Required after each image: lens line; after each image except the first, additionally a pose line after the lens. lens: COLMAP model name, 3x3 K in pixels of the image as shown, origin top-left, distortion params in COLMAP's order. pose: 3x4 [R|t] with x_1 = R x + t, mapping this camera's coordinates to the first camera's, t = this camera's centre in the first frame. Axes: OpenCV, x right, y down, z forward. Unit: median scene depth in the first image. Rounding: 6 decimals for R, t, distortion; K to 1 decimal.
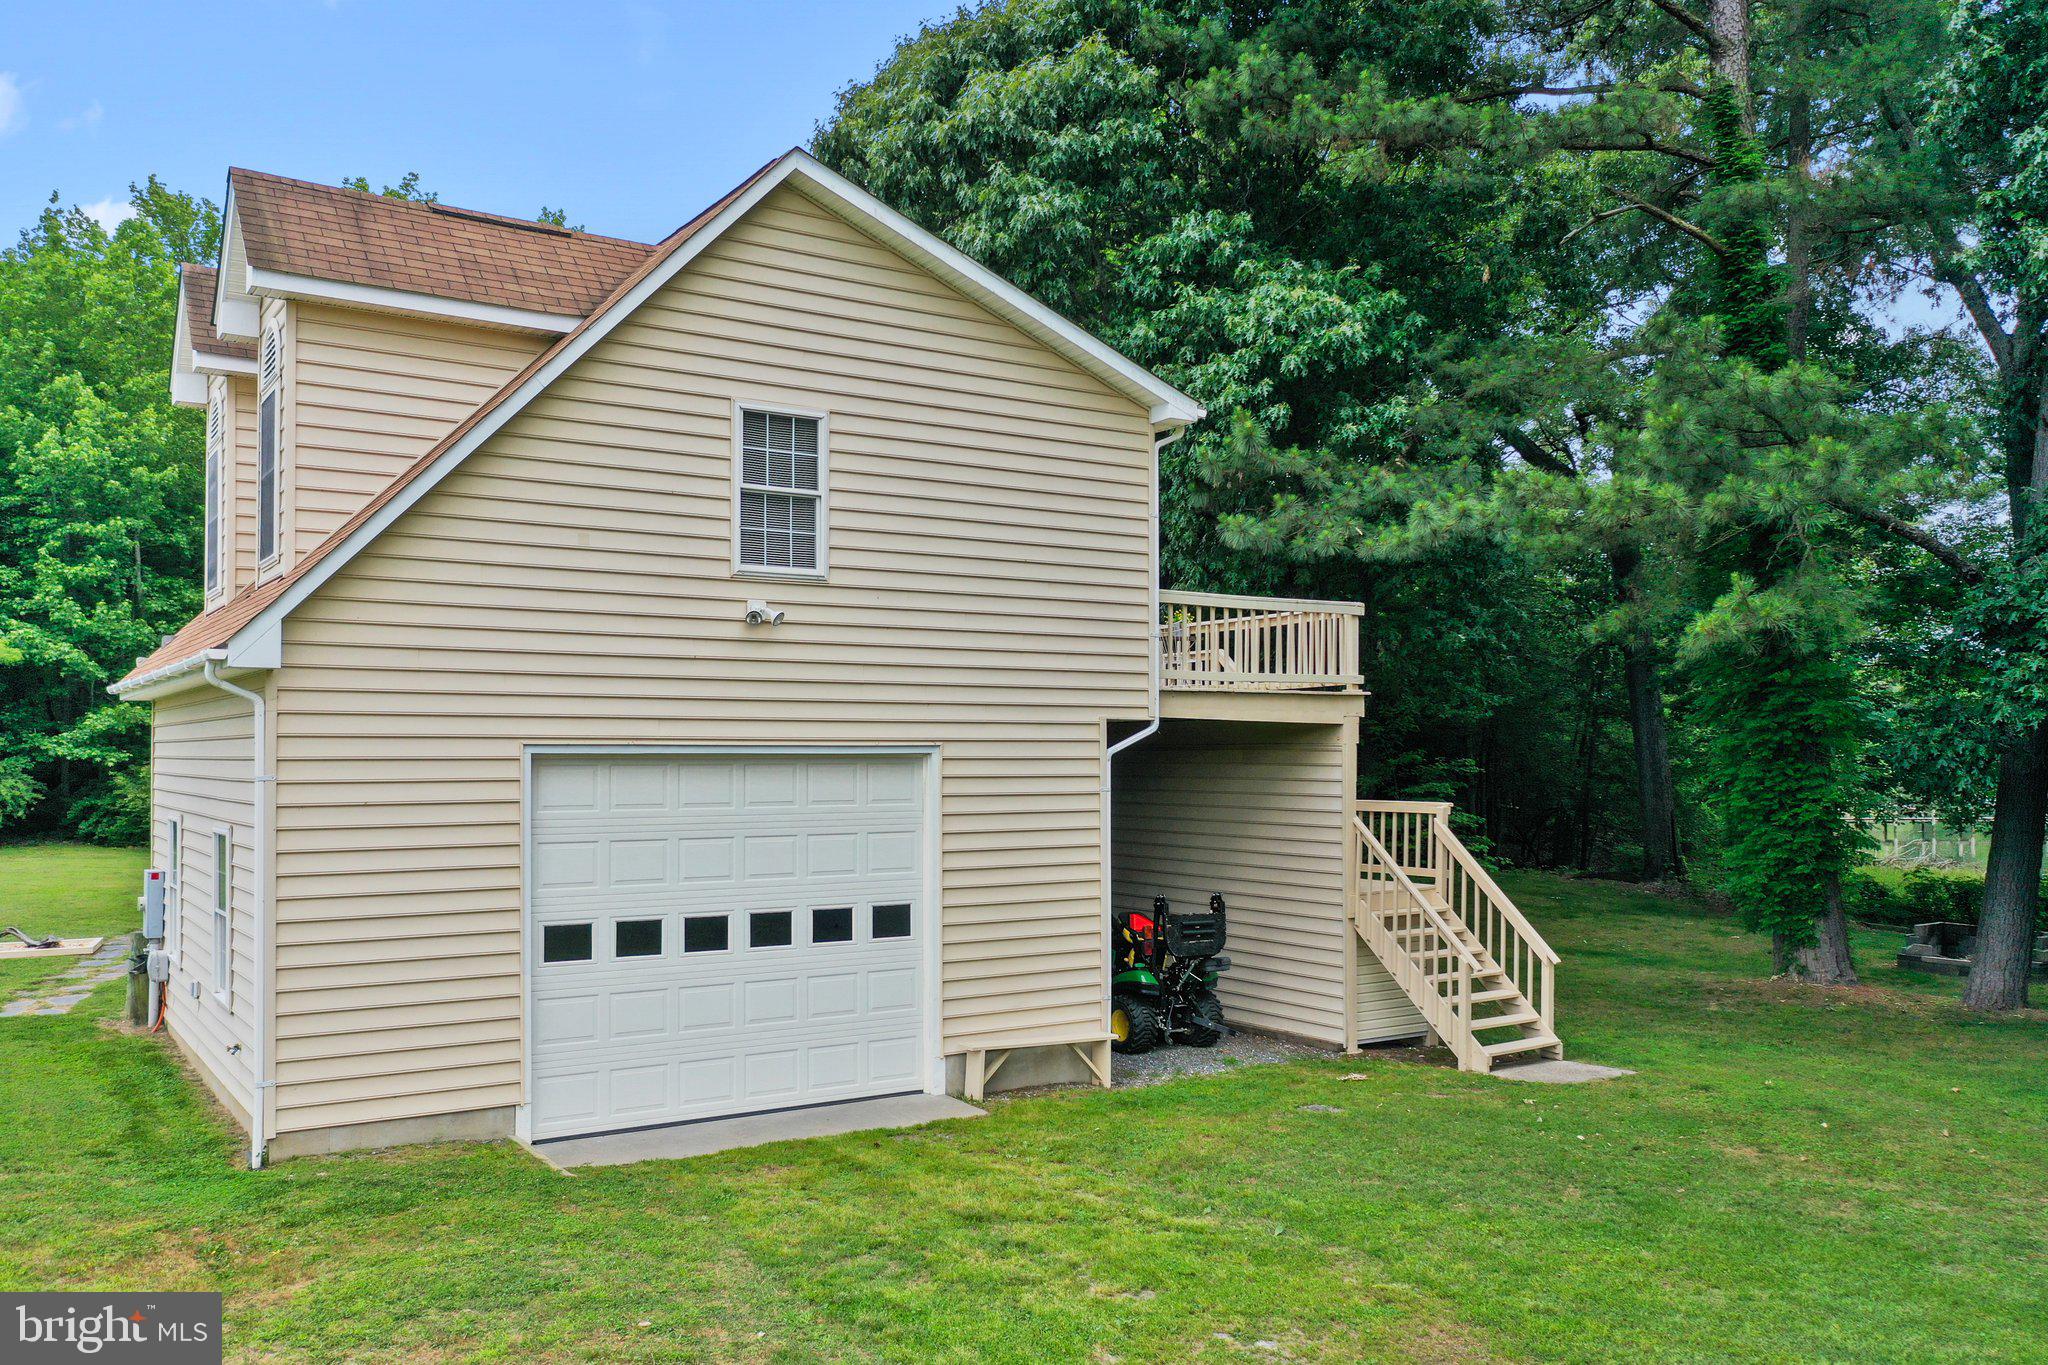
lens RADIAL K [[1631.9, 0, 1039.4], [0, 1631.9, 704.9], [0, 0, 1]] dist [0.001585, -0.005555]
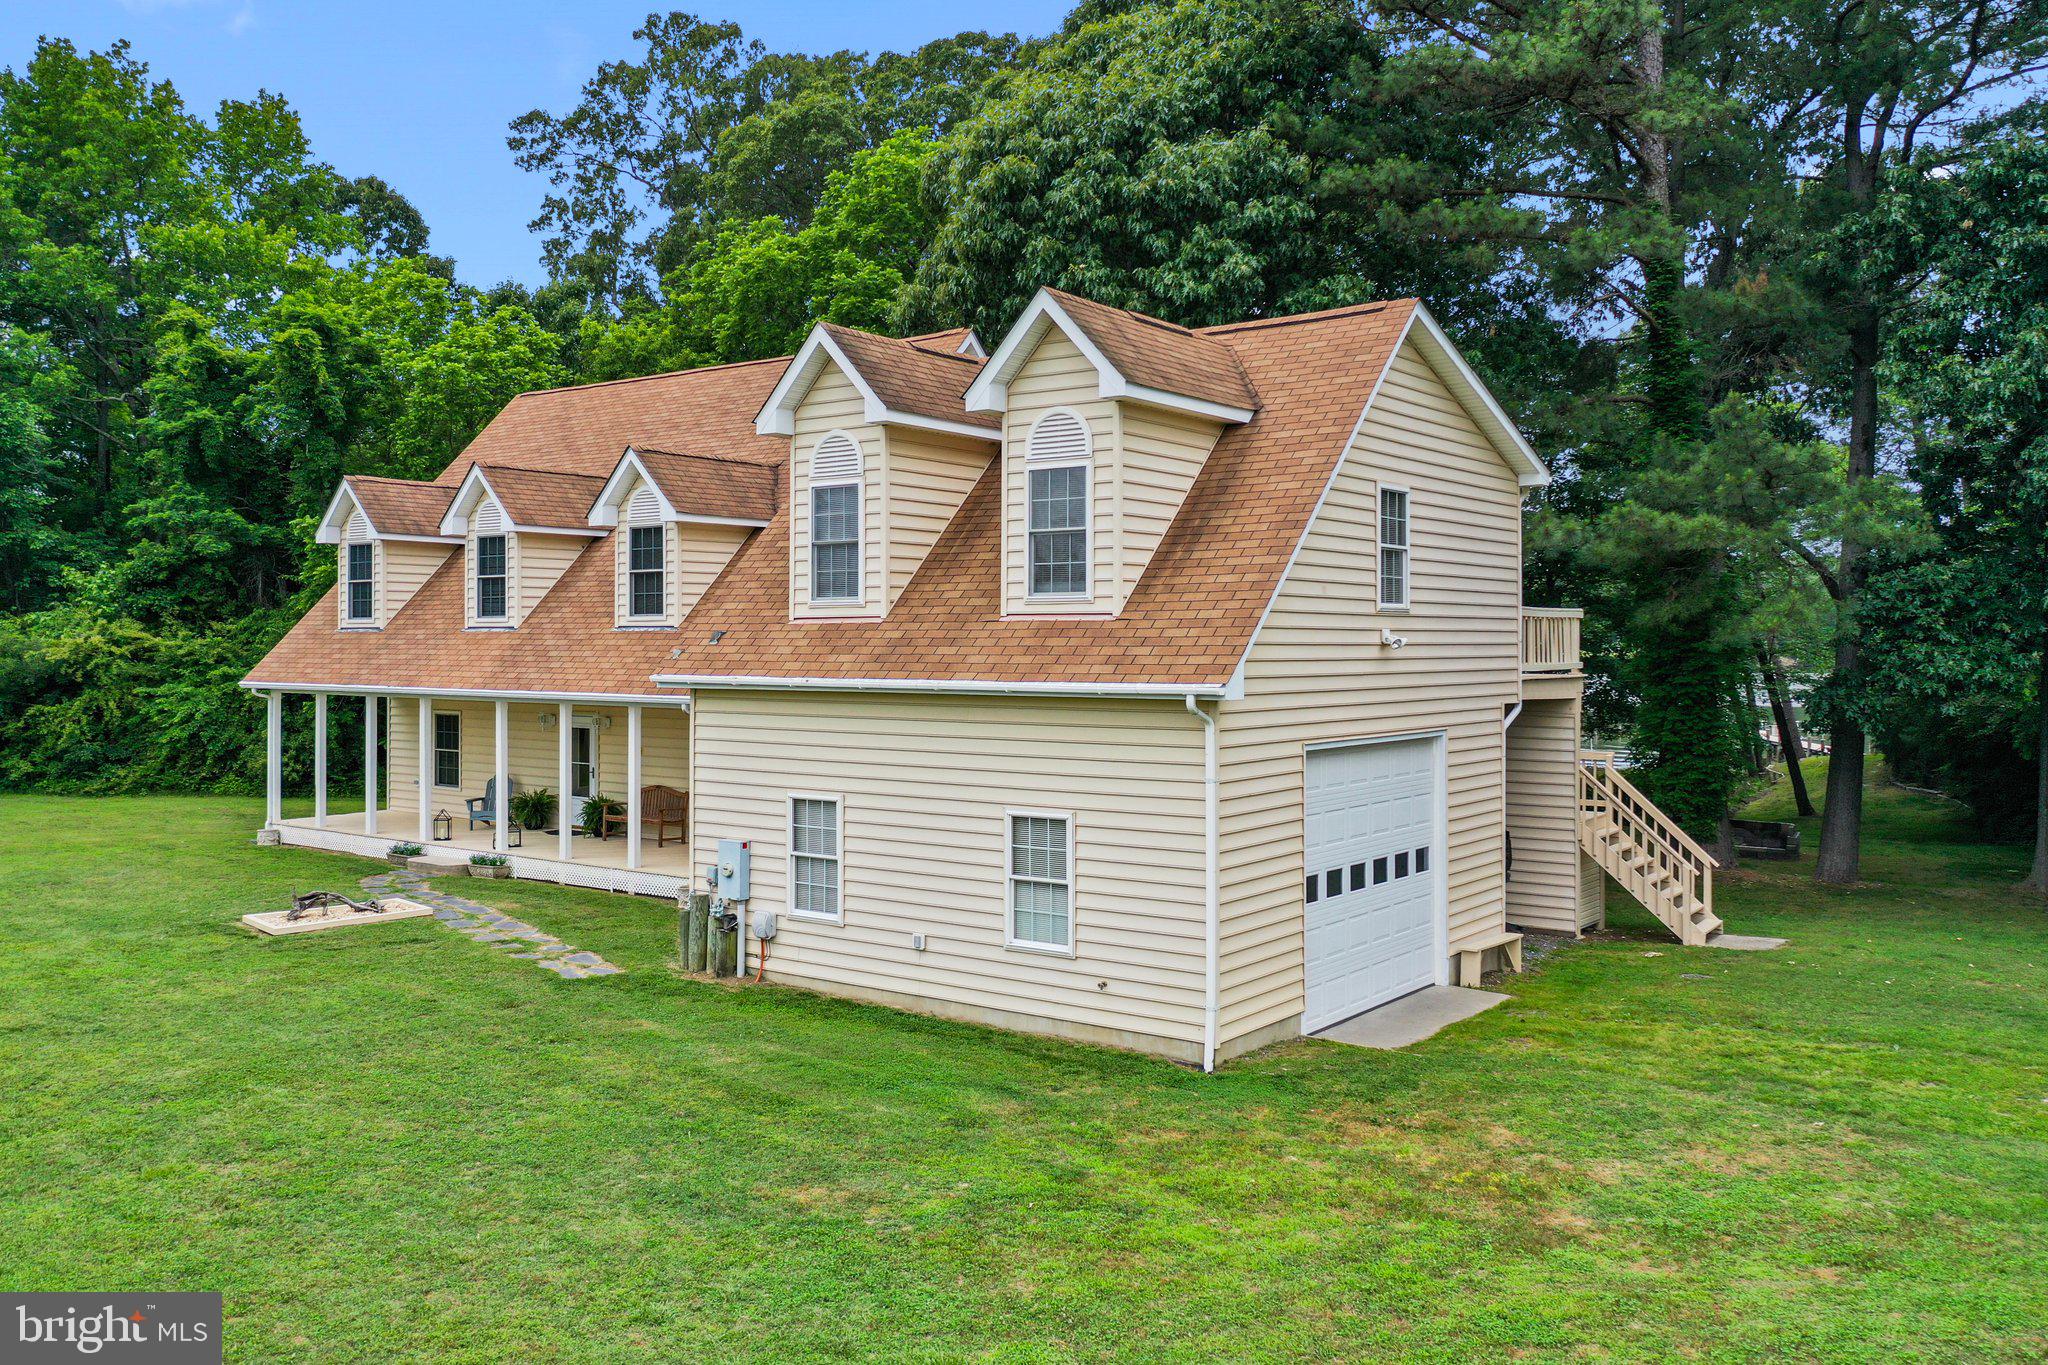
lens RADIAL K [[1631.9, 0, 1036.9], [0, 1631.9, 609.3], [0, 0, 1]] dist [0.001585, -0.005555]
pose [[0.940164, 0.009250, 0.340598, -0.705284], [-0.013037, 0.999876, 0.008832, -0.069260], [-0.340474, -0.012744, 0.940168, -0.137889]]
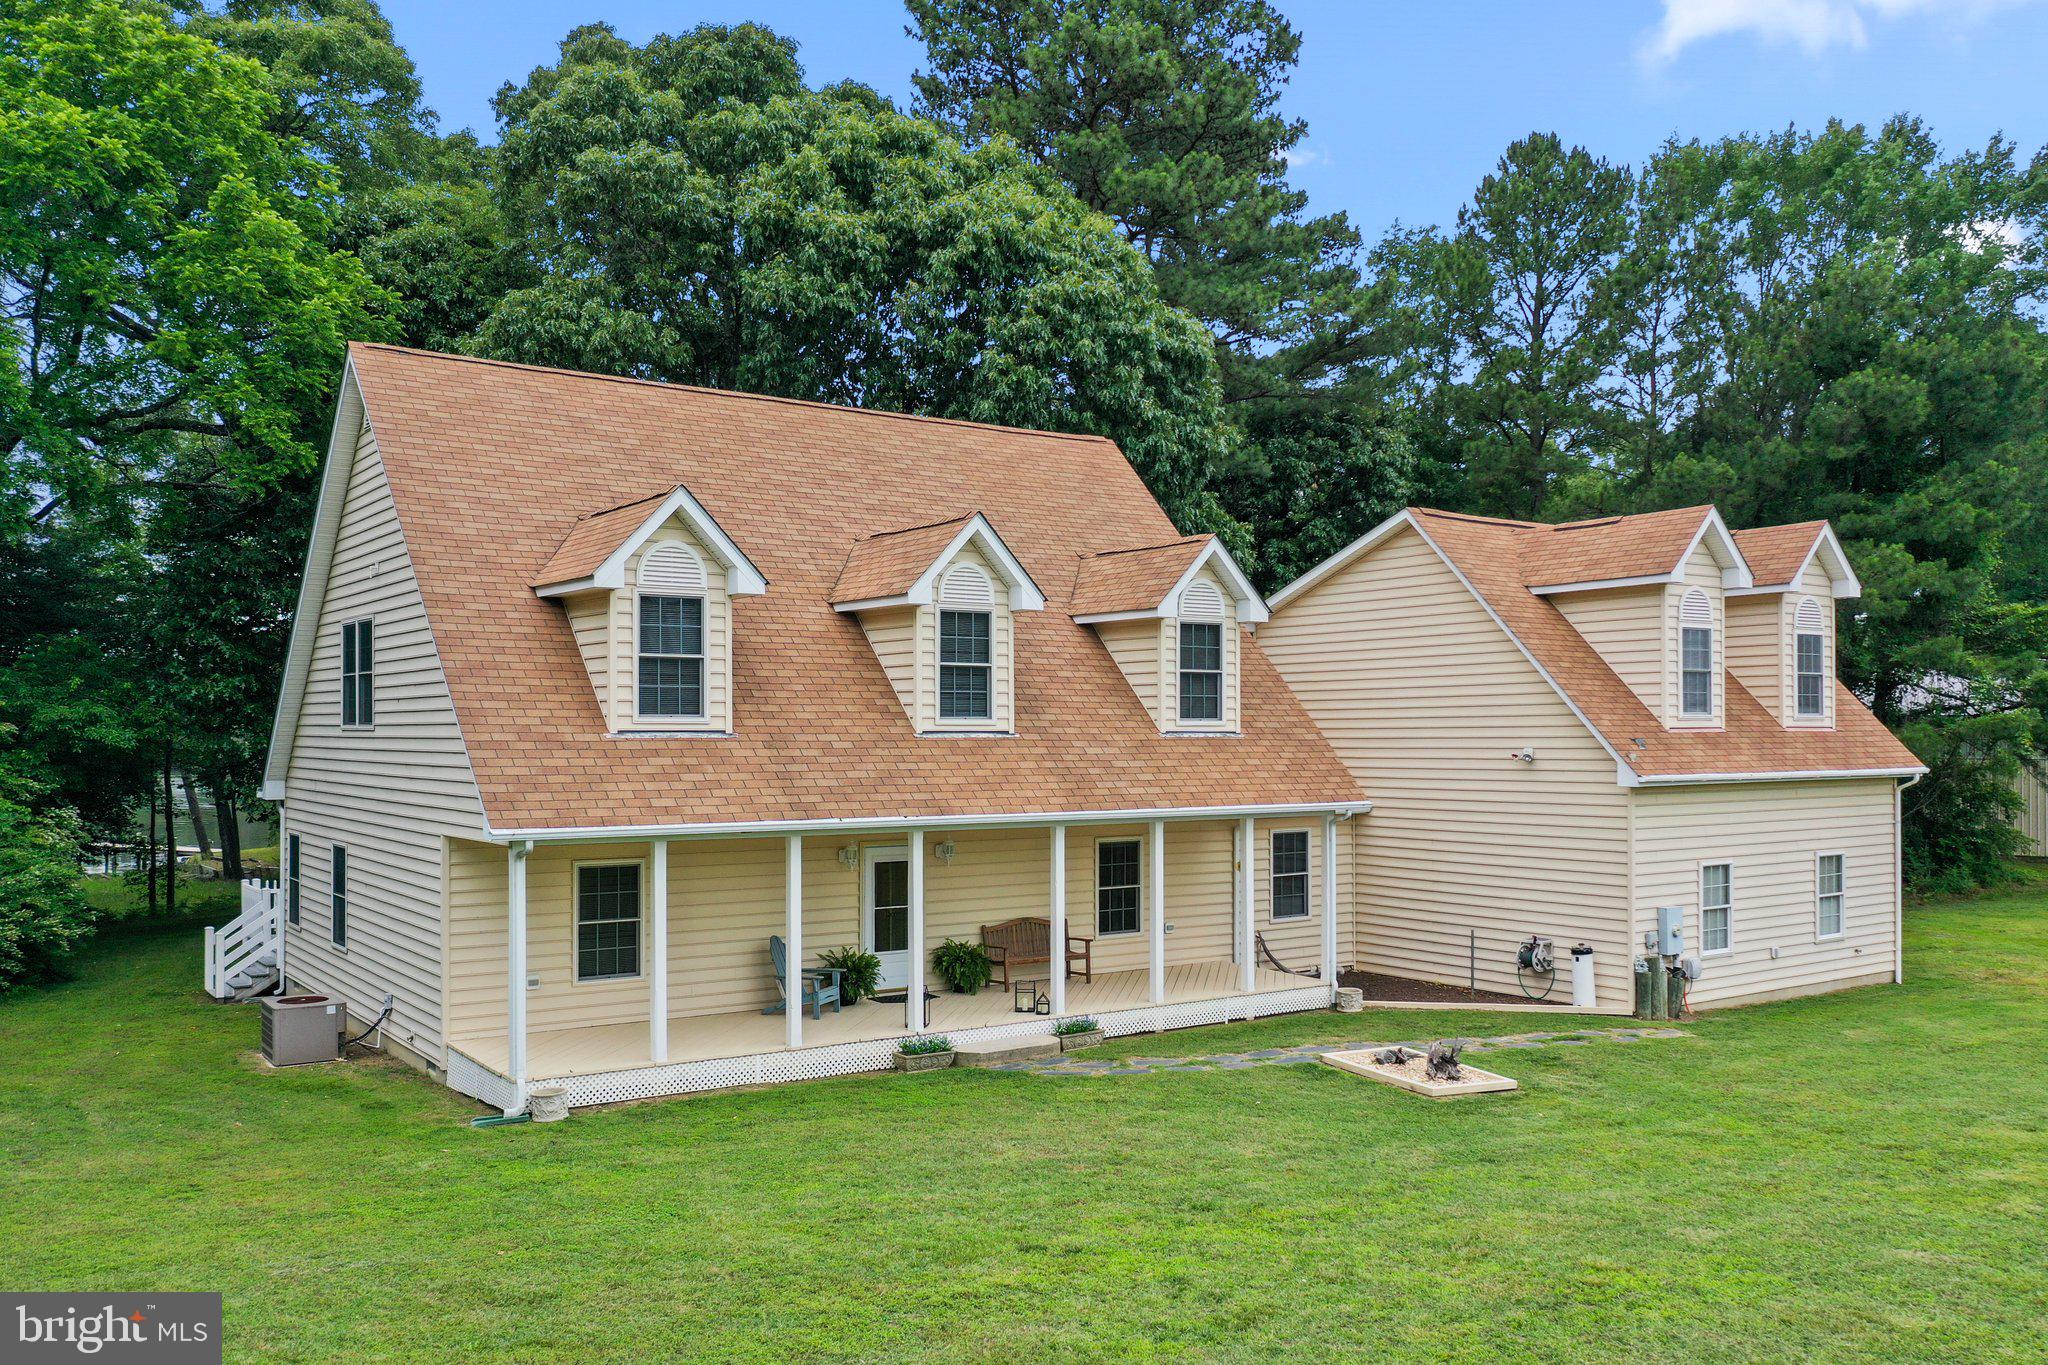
lens RADIAL K [[1631.9, 0, 998.4], [0, 1631.9, 718.7], [0, 0, 1]] dist [0.001585, -0.005555]
pose [[-0.016348, 0.015850, 0.999741, -1.840701], [-0.027817, 0.999480, -0.016301, -0.021966], [-0.999479, -0.028077, -0.015899, 1.498461]]
